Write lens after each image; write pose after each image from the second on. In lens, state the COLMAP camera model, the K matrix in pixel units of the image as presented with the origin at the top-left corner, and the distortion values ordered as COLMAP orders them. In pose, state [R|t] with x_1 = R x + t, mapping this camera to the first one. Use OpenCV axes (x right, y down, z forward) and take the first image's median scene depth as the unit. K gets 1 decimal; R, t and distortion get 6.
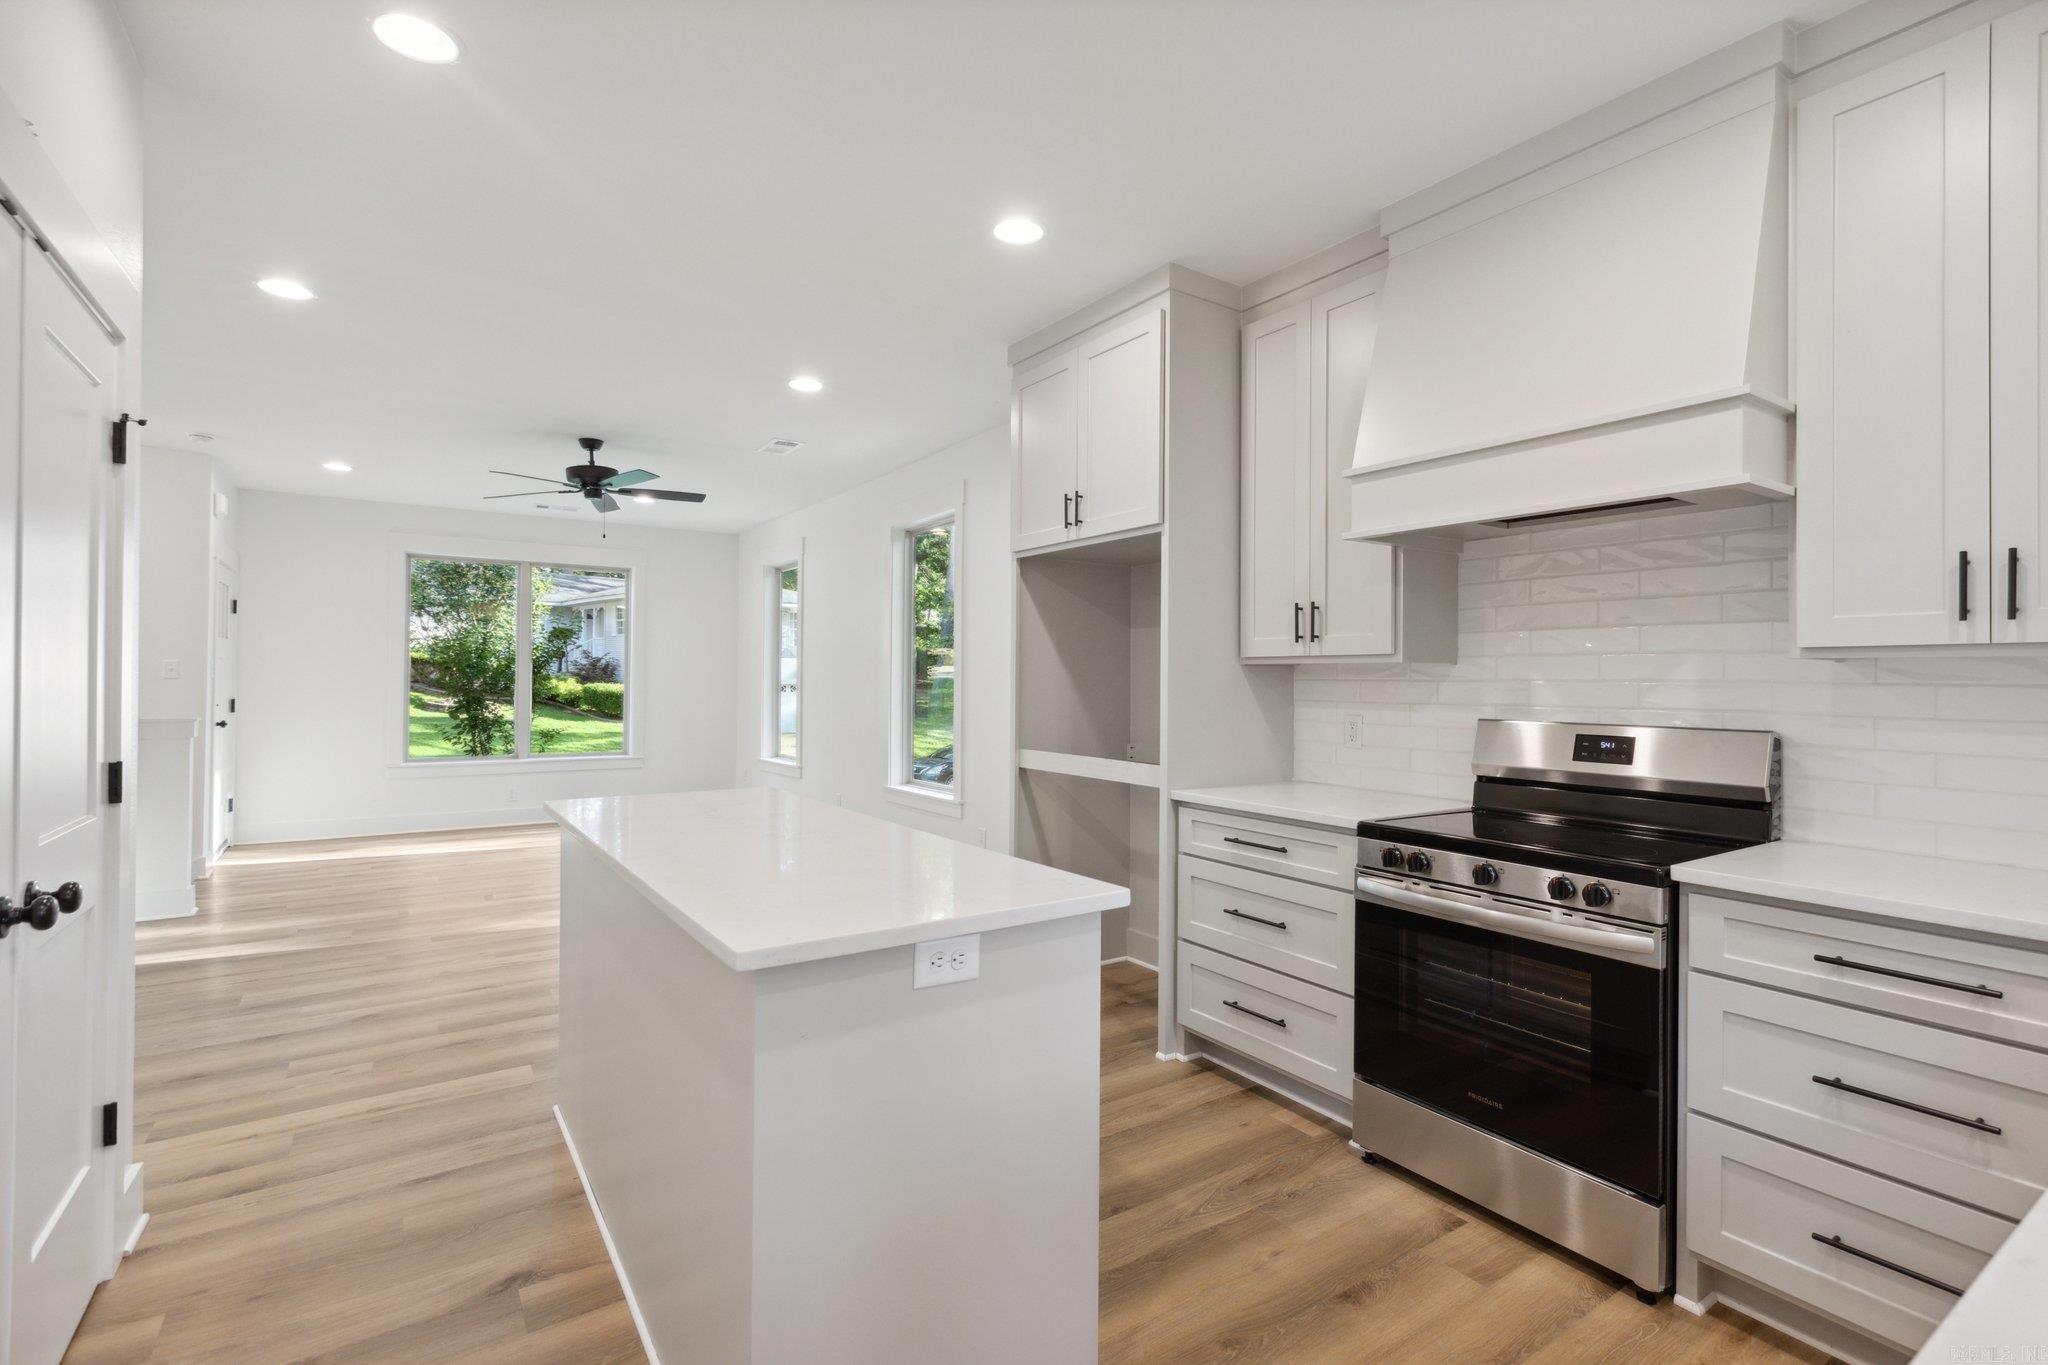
lens RADIAL K [[943.3, 0, 1024.3], [0, 943.3, 674.7], [0, 0, 1]] dist [0.007290, -0.000111]
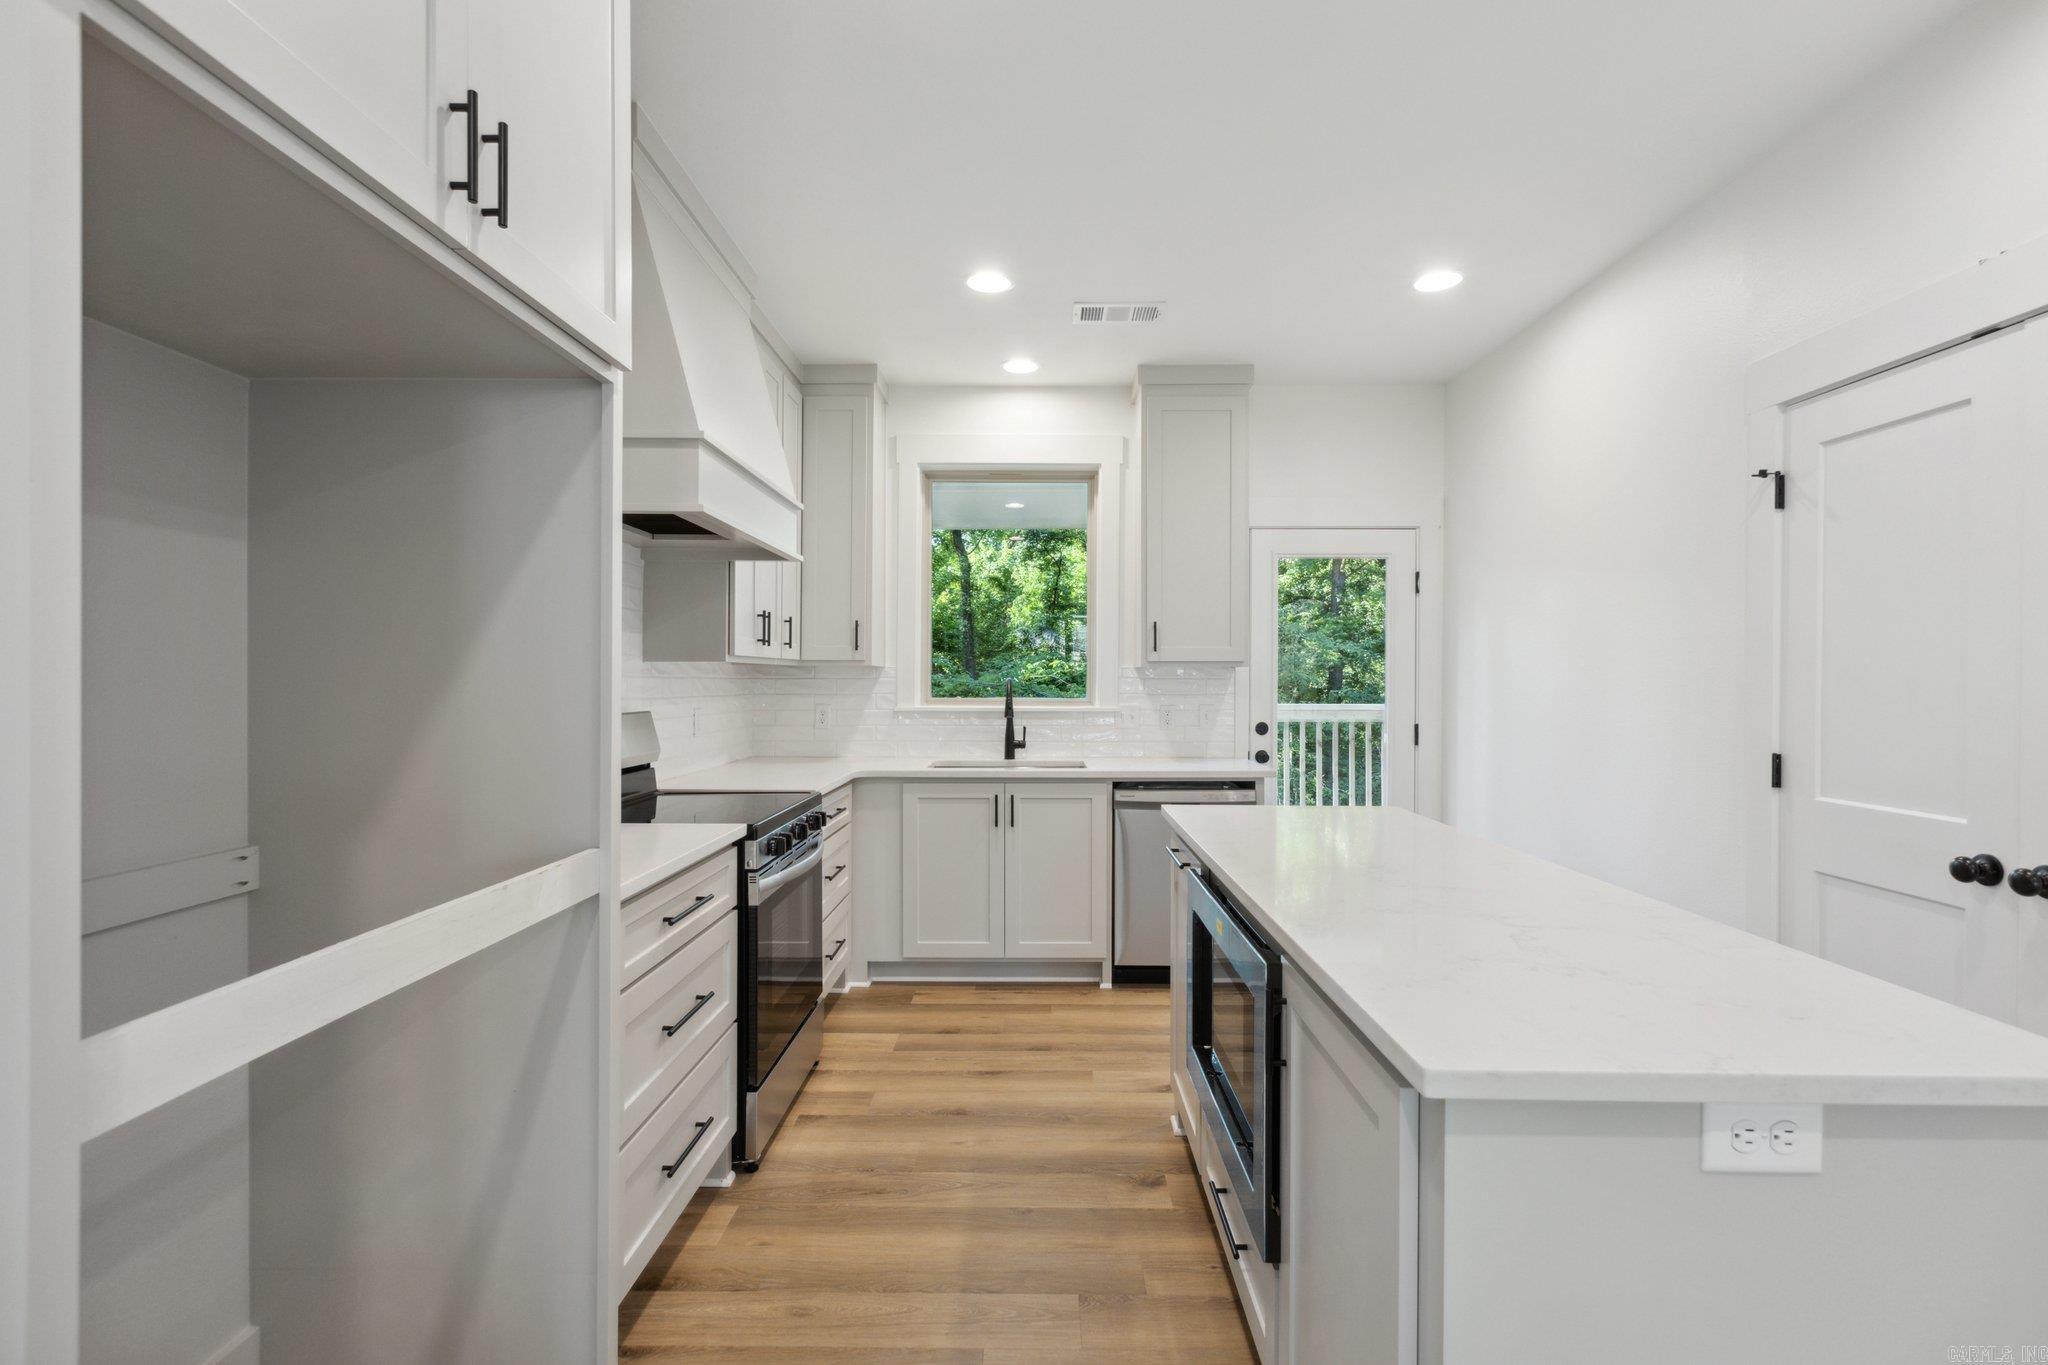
lens RADIAL K [[942.7, 0, 1024.0], [0, 942.7, 682.5], [0, 0, 1]] dist [0.001609, -0.000418]
pose [[-0.822981, -0.012613, 0.567928, -0.382626], [-0.013841, 0.999902, 0.002149, 0.004911], [-0.567900, -0.006092, -0.823075, 1.519989]]
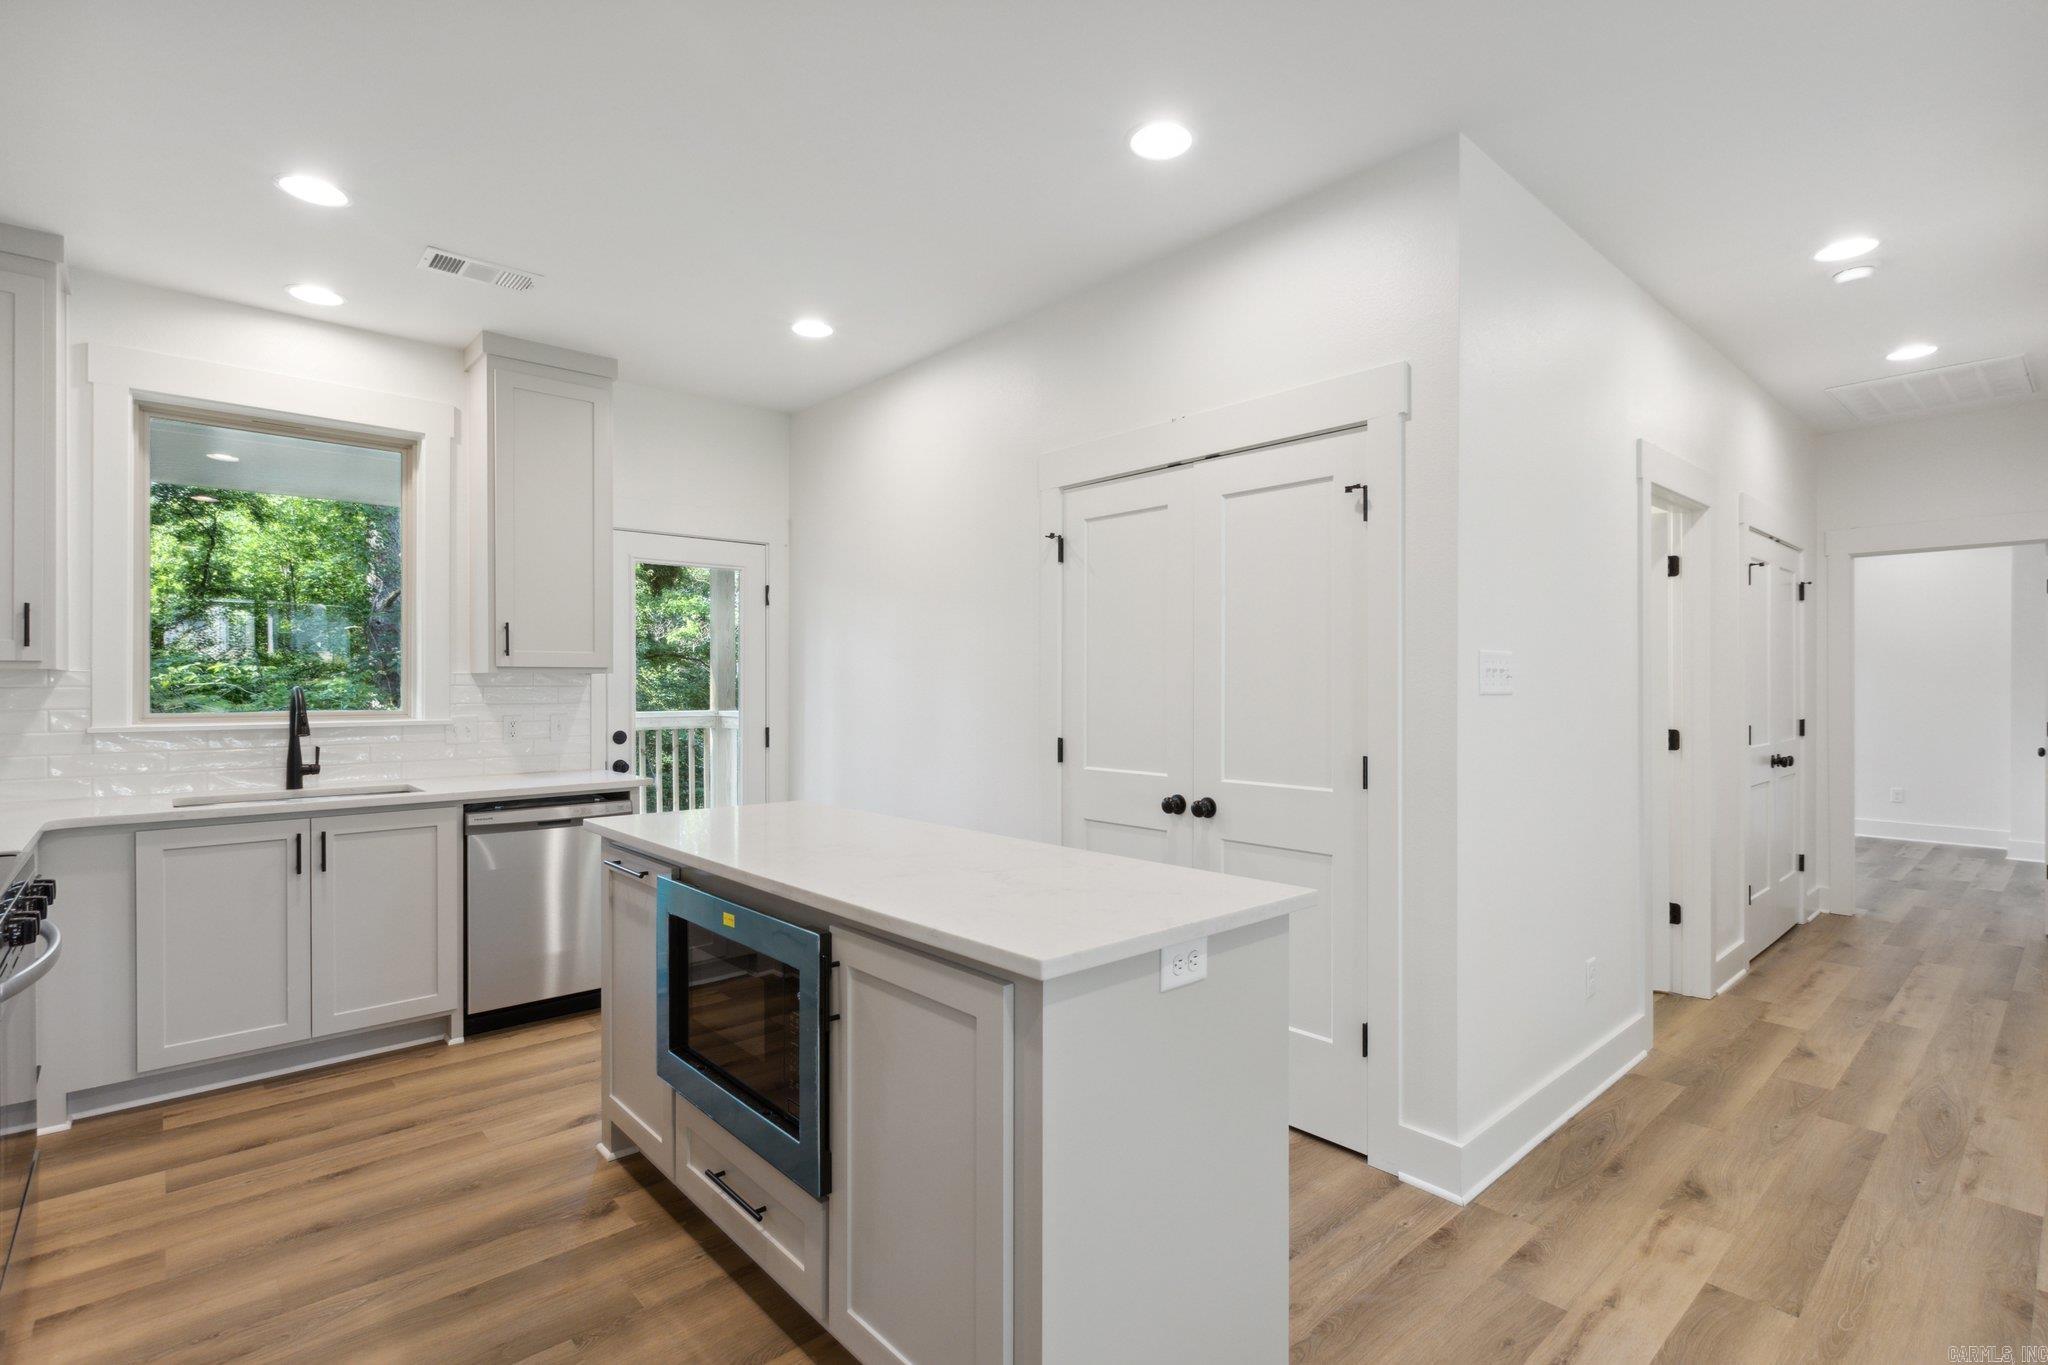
lens RADIAL K [[970.9, 0, 1028.5], [0, 970.9, 688.2], [0, 0, 1]] dist [0.002221, 0.000463]
pose [[-0.989767, -0.006128, -0.142561, -0.237404], [-0.005233, 0.999964, -0.006652, 0.007717], [0.142597, -0.005838, -0.989764, 1.642195]]
